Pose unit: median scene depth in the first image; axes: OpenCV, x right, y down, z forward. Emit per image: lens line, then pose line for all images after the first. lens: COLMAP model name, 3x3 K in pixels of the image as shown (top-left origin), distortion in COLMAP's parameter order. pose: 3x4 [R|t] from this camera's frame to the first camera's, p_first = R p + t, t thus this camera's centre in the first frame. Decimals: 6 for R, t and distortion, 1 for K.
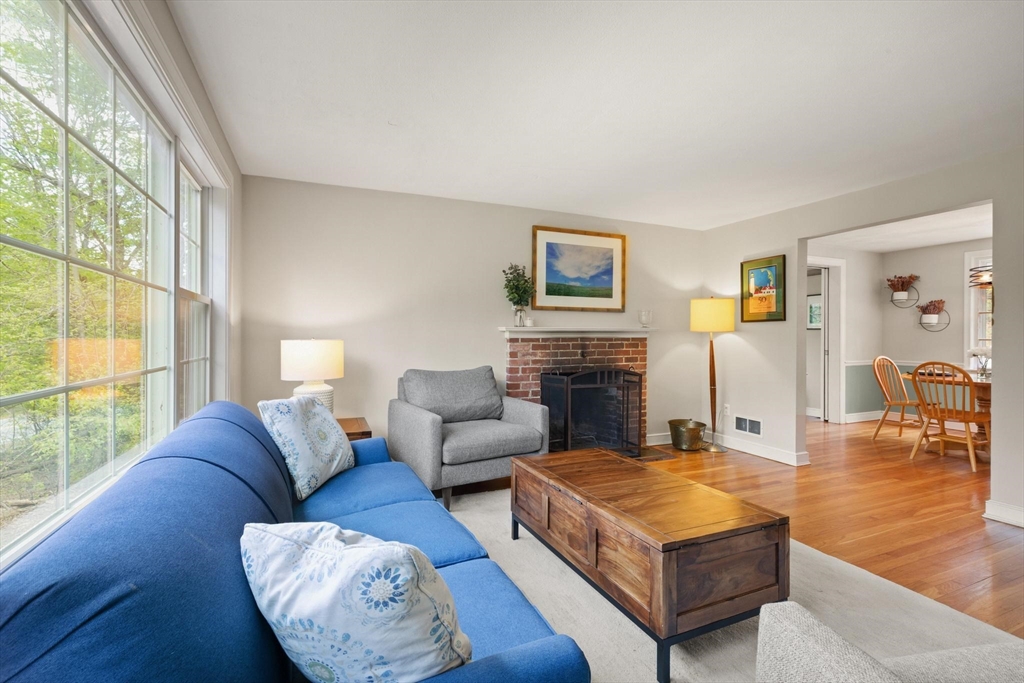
lens RADIAL K [[466.2, 0, 512.9], [0, 466.2, 337.8], [0, 0, 1]] dist [0.013190, -0.001852]
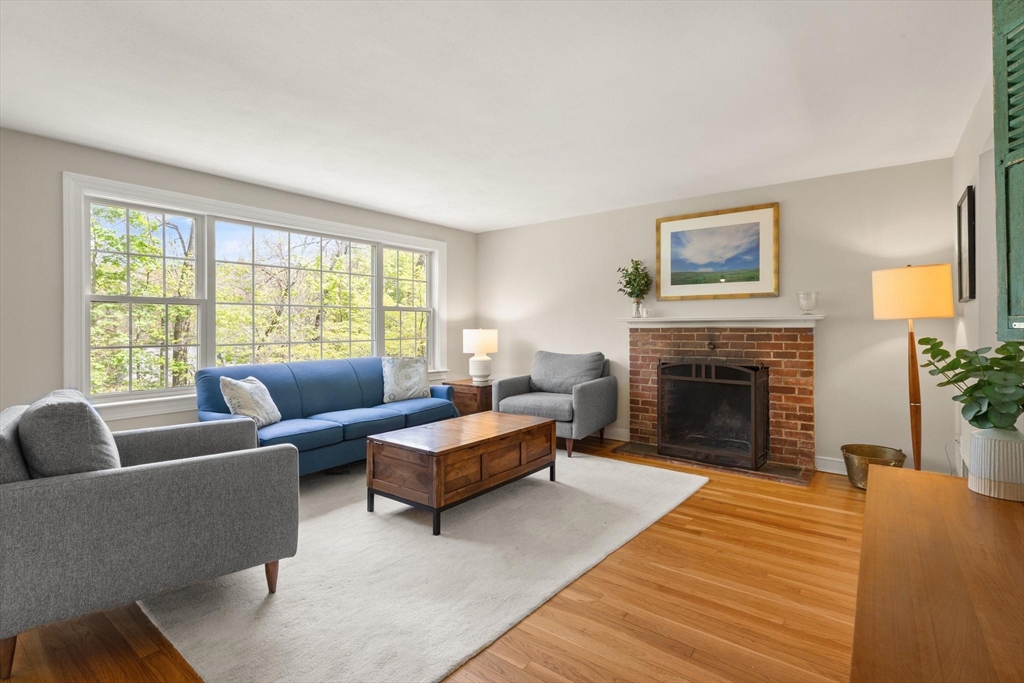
lens RADIAL K [[466.2, 0, 508.5], [0, 466.2, 332.6], [0, 0, 1]] dist [0.013190, -0.001852]
pose [[0.491587, 0.006038, -0.870807, 0.749480], [-0.004907, 0.999979, 0.004163, 0.007329], [0.870814, 0.002226, 0.491607, 0.198193]]
